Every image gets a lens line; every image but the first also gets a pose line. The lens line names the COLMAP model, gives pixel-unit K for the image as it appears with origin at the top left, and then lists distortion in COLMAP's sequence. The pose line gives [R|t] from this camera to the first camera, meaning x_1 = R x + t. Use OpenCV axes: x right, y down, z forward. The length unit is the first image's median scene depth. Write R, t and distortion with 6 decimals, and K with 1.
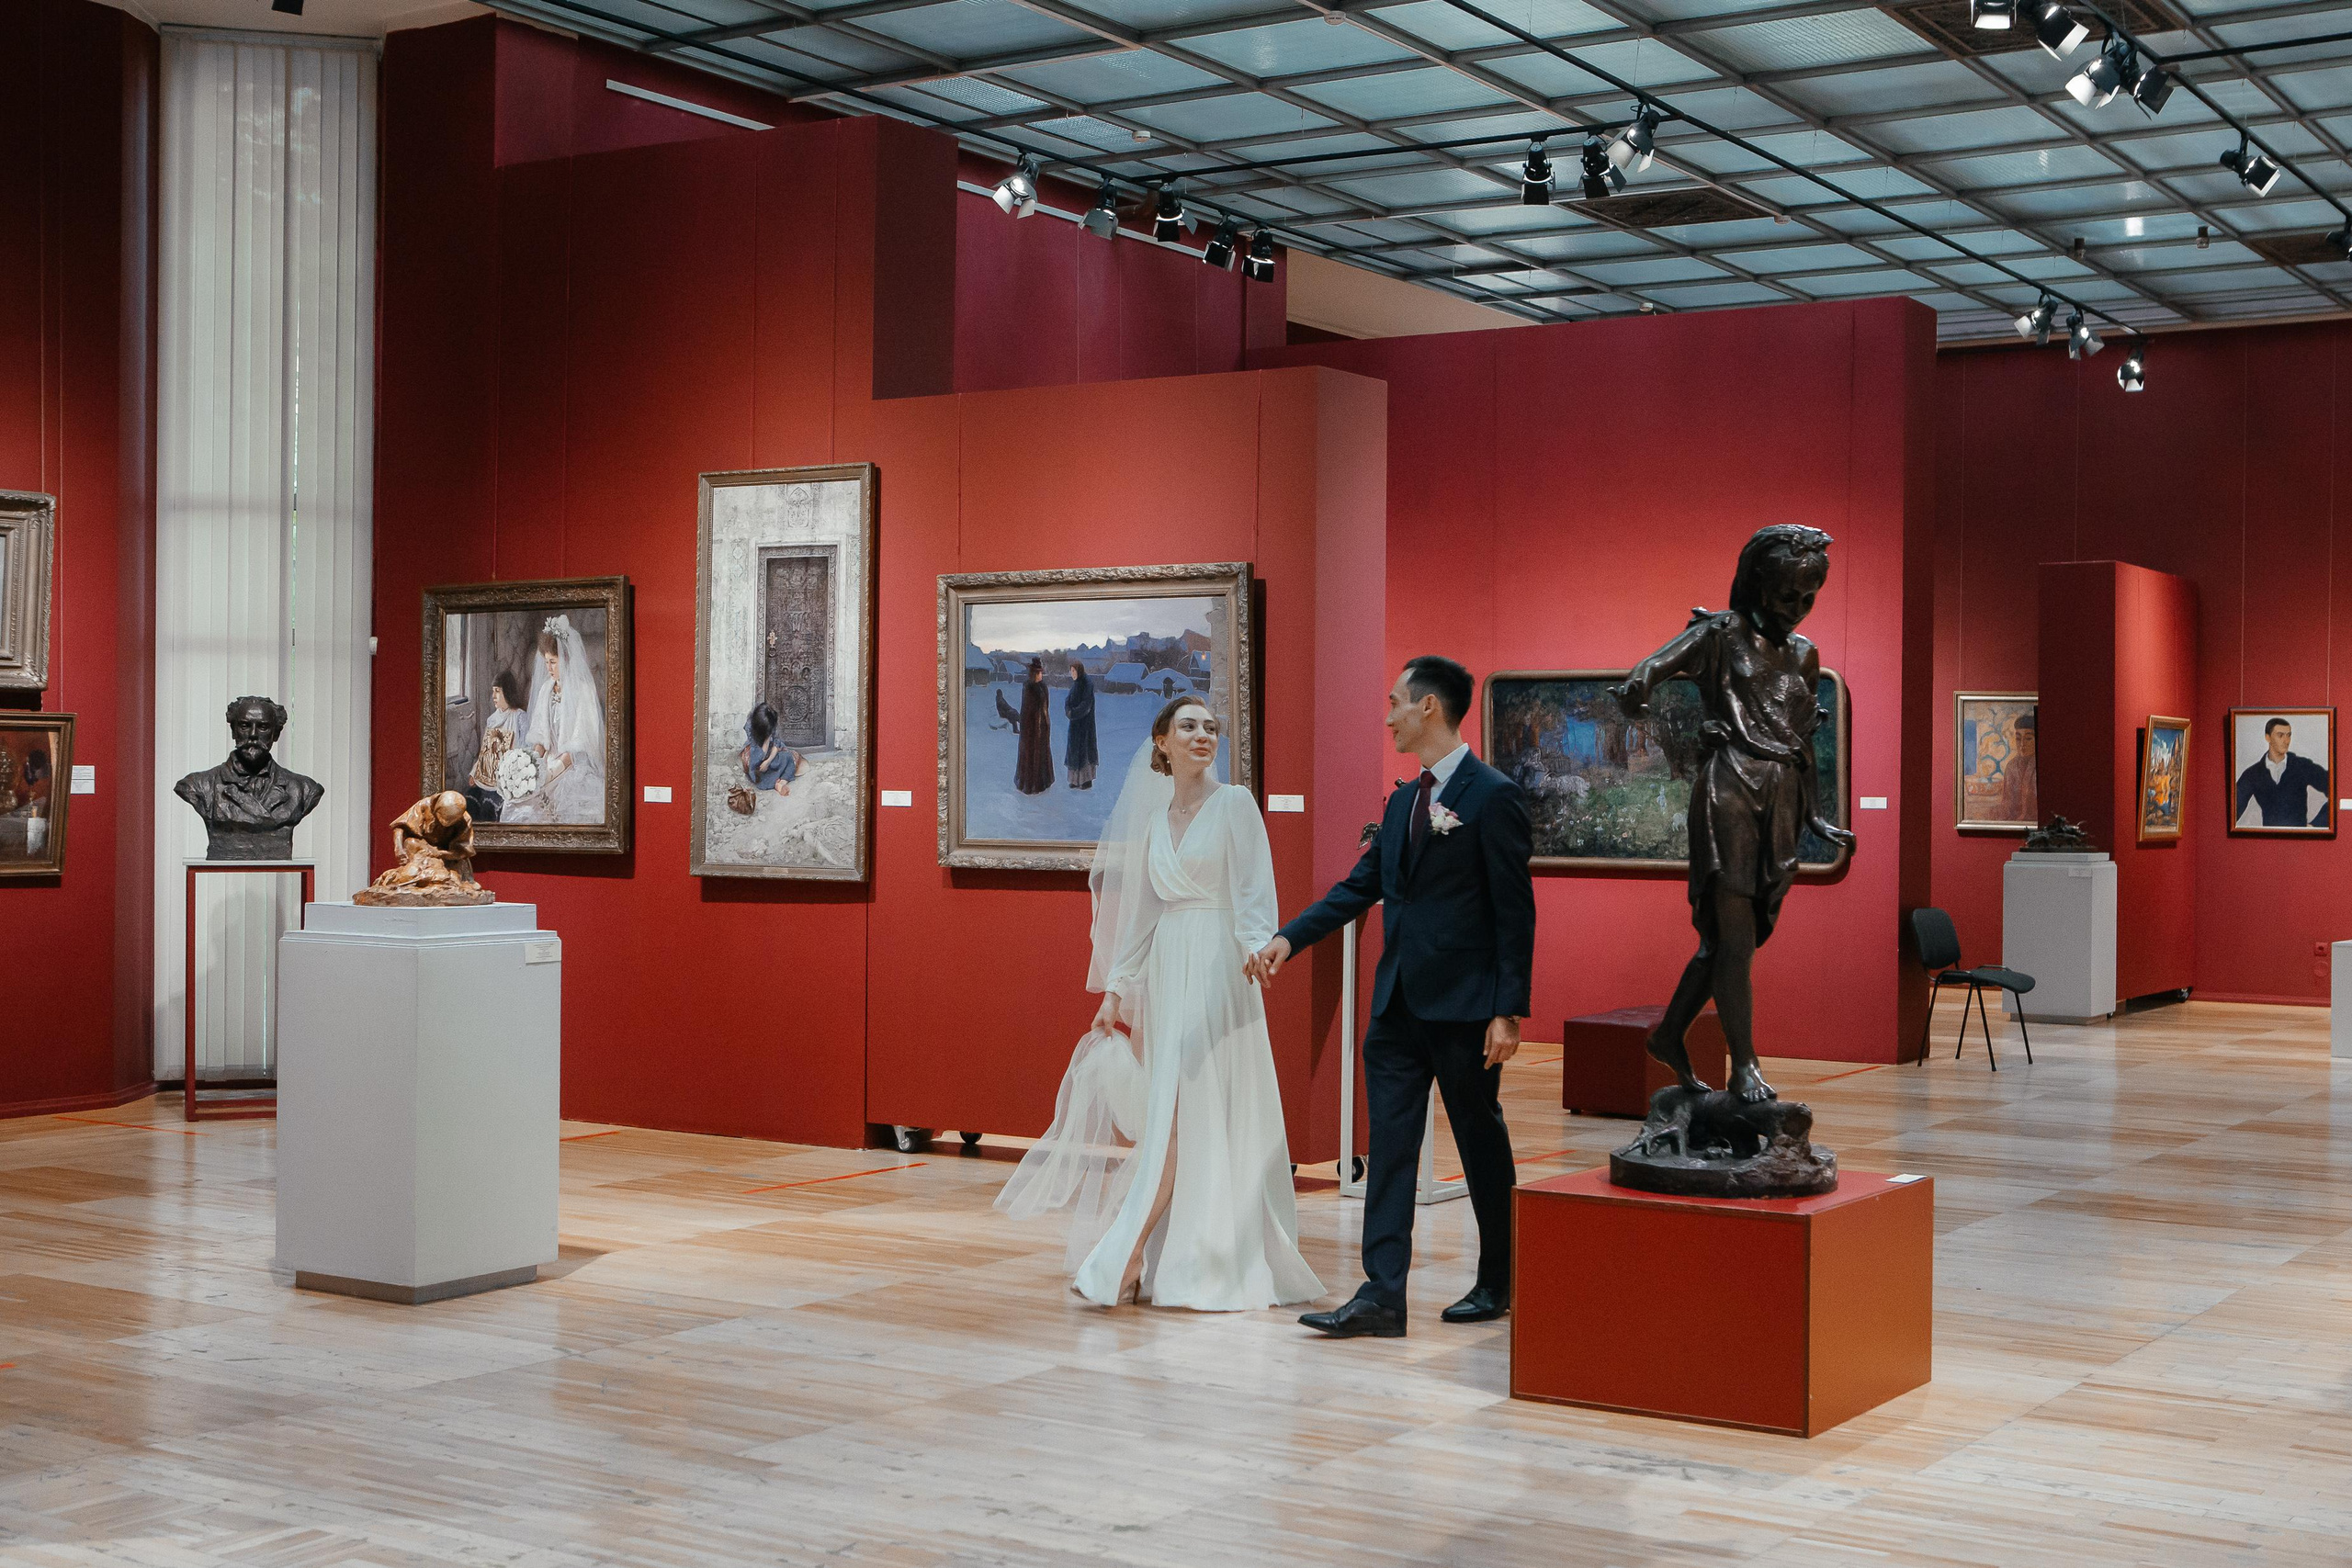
lens RADIAL K [[3026.0, 0, 1176.0], [0, 3026.0, 784.0], [0, 0, 1]] dist [-0.031541, 0.007546]
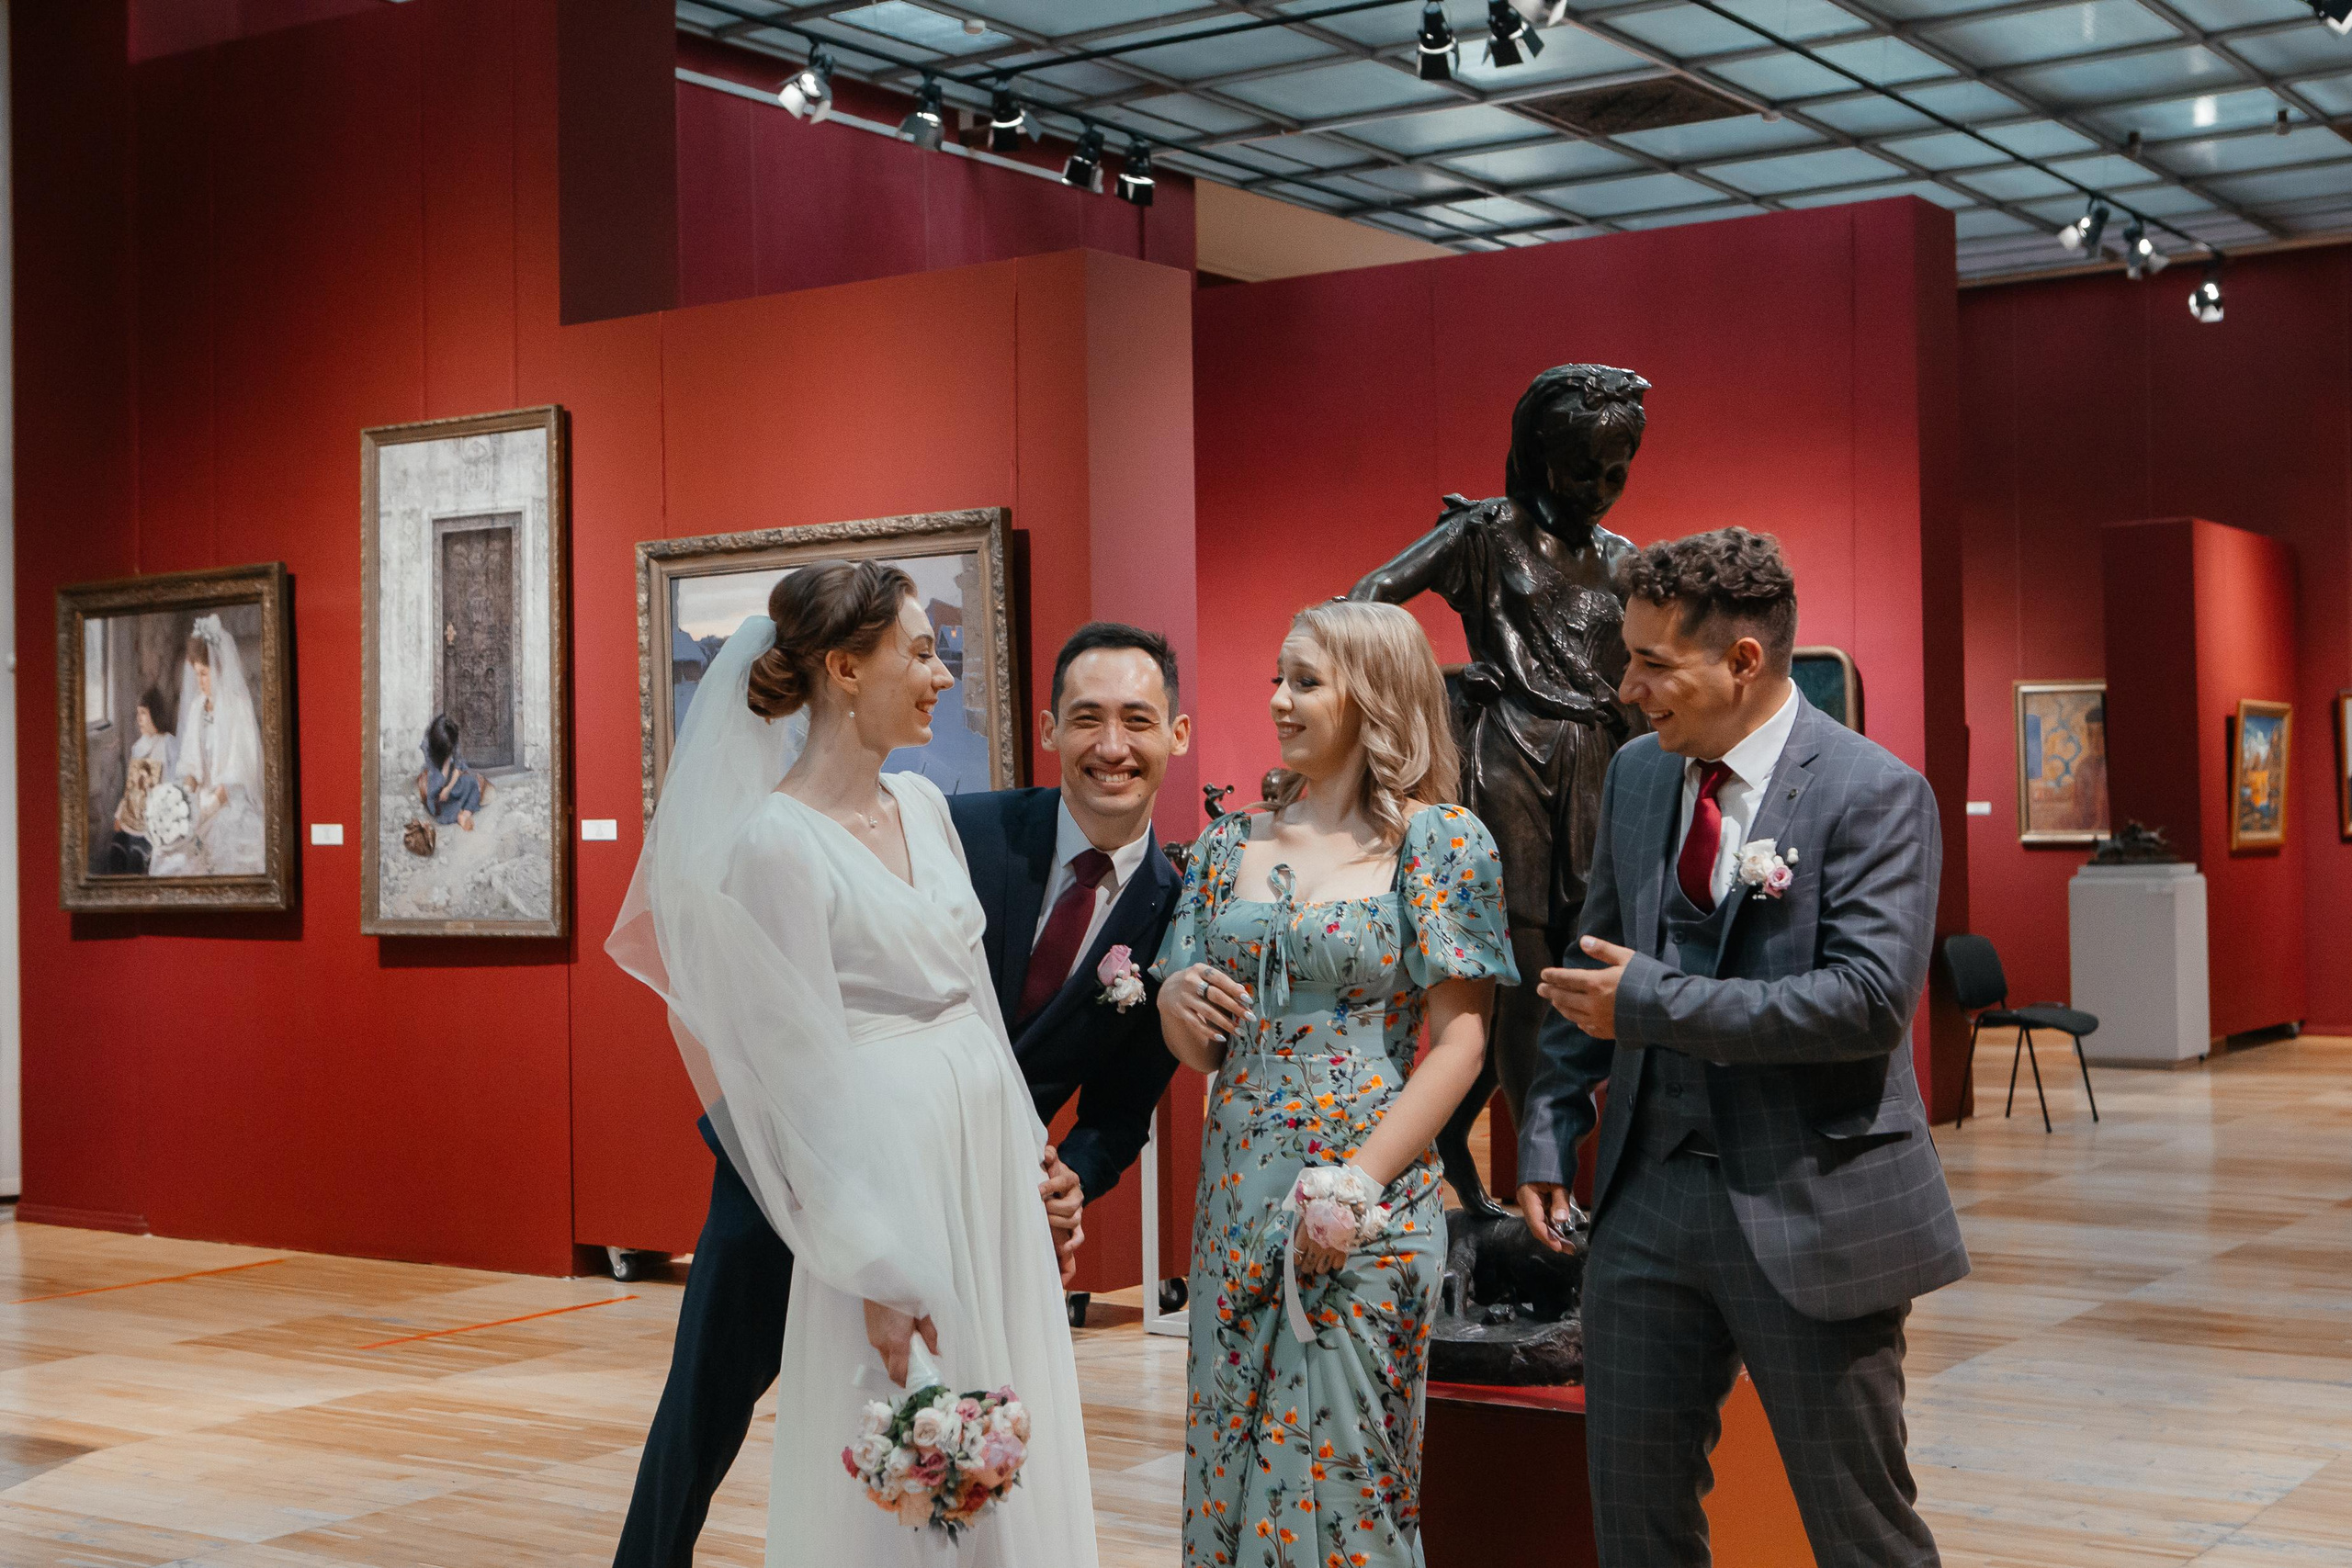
lens RADIAL K [[3116.7, 0, 1176.0], [0, 3116.7, 784.0], [0, 0, 1]] dist [-0.005237, 0.006694]
pose [[0.999191, -0.027581, -0.029270, 0.078558], [0.027164, 0.999525, -0.014524, 0.008361], [0.029657, 0.013717, 0.999466, 0.188113]]
